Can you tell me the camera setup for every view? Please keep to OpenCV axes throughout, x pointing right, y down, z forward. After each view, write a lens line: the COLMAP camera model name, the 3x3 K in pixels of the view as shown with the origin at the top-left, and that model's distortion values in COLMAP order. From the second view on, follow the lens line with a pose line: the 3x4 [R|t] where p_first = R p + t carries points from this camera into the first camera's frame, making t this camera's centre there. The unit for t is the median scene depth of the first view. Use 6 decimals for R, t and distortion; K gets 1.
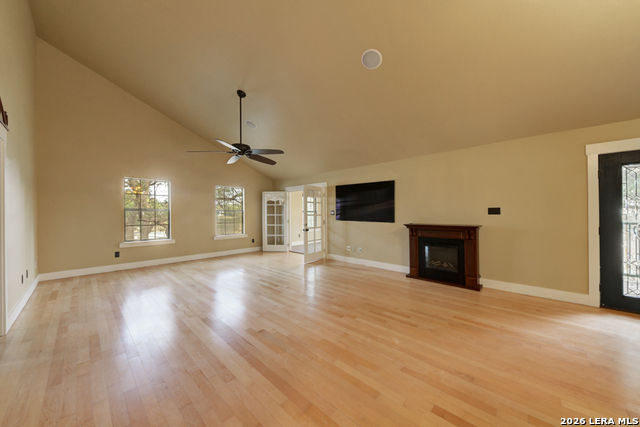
lens RADIAL K [[227.0, 0, 313.7], [0, 227.0, 212.3], [0, 0, 1]] dist [0.000818, -0.000039]
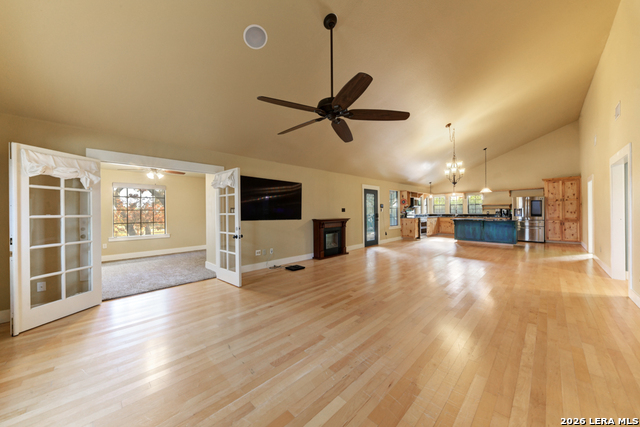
lens RADIAL K [[227.0, 0, 313.7], [0, 227.0, 212.3], [0, 0, 1]] dist [0.000818, -0.000039]
pose [[0.023652, 0.000287, 0.999720, -0.704018], [0.001879, 0.999998, -0.000332, 0.008029], [-0.999718, 0.001886, 0.023651, 0.789279]]
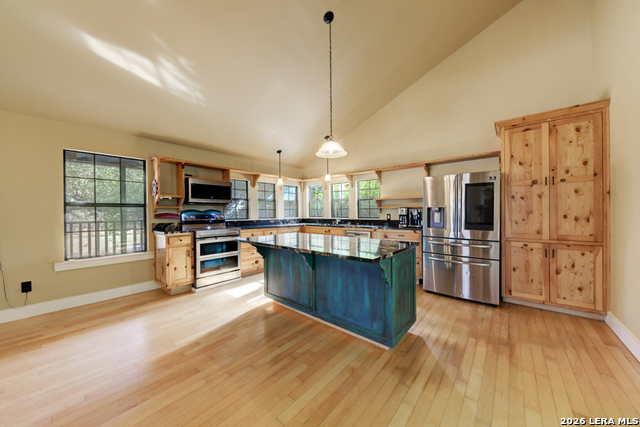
lens RADIAL K [[227.0, 0, 313.7], [0, 227.0, 212.3], [0, 0, 1]] dist [0.000818, -0.000039]
pose [[-0.069039, 0.002078, 0.997612, 0.327603], [0.000121, 0.999998, -0.002074, -0.001359], [-0.997614, -0.000022, -0.069039, -0.220788]]
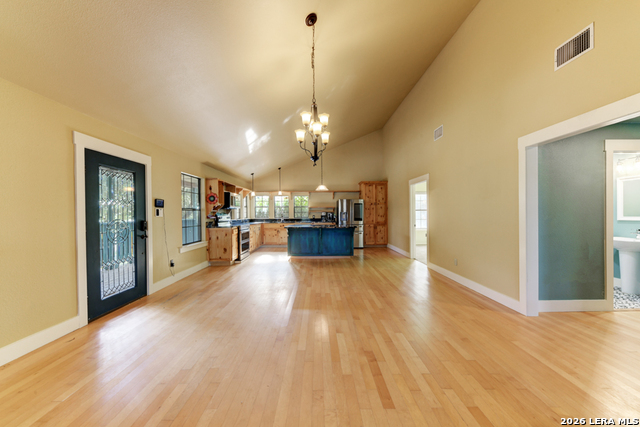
lens RADIAL K [[224.8, 0, 320.8], [0, 224.8, 215.7], [0, 0, 1]] dist [0.000593, 0.000017]
pose [[-0.709472, 0.001453, 0.704732, 0.007463], [0.004957, 0.999983, 0.002928, 0.002178], [-0.704717, 0.005570, -0.709467, 0.509802]]
